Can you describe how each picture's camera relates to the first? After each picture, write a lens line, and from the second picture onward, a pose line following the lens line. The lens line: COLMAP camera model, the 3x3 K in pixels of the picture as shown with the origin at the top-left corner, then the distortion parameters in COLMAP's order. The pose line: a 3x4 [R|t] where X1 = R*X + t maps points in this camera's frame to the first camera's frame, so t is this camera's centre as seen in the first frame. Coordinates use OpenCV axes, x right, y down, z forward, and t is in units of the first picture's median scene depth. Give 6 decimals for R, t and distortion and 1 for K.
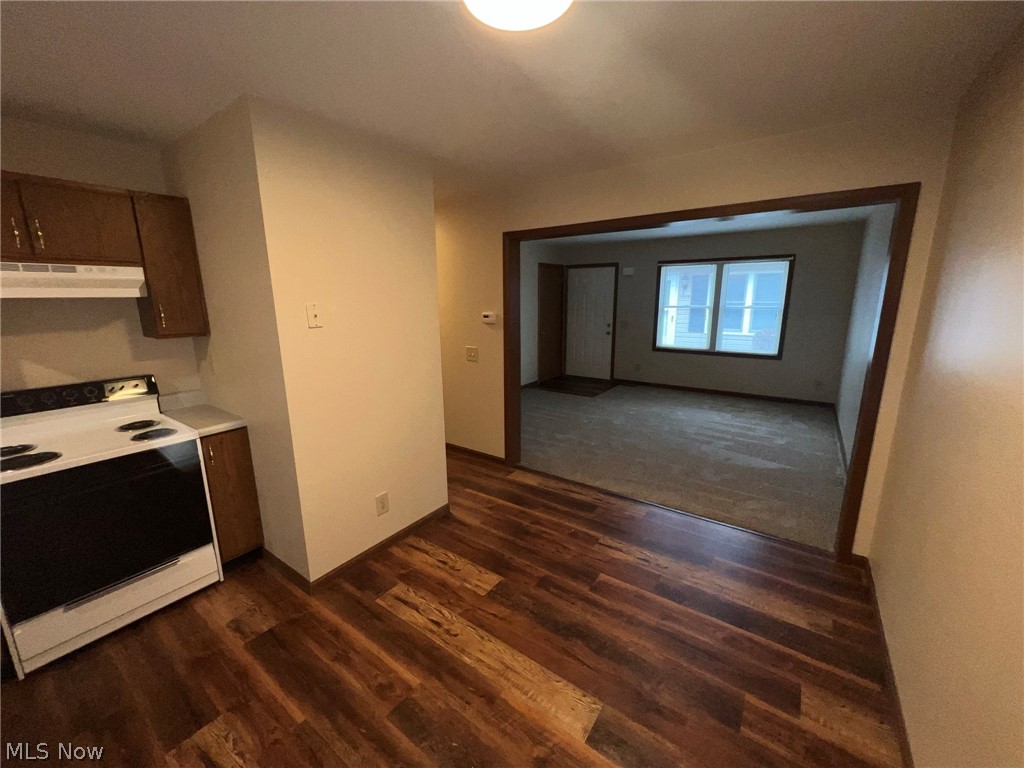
lens RADIAL K [[409.2, 0, 512.0], [0, 409.2, 384.0], [0, 0, 1]] dist [-0.002708, -0.000133]
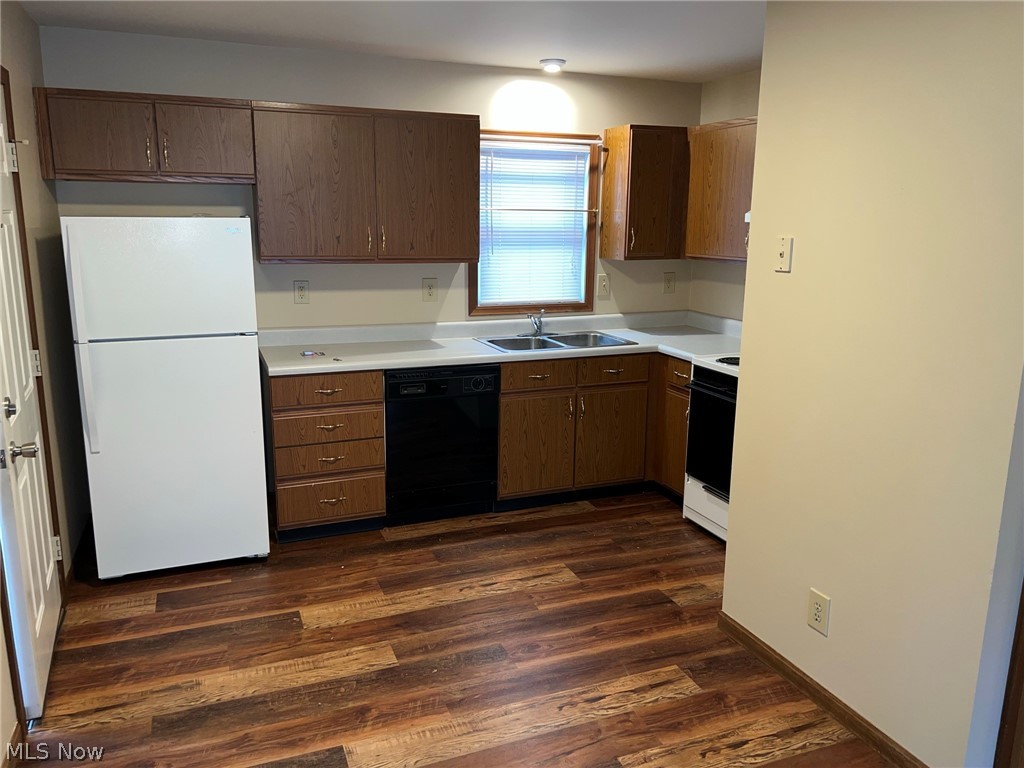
lens RADIAL K [[764.0, 0, 512.0], [0, 764.0, 384.0], [0, 0, 1]] dist [0.051393, -0.070803]
pose [[-0.545888, 0.179222, -0.818466, 0.336387], [-0.181076, 0.928533, 0.324095, -0.120038], [0.818057, 0.325124, -0.474422, 0.519611]]
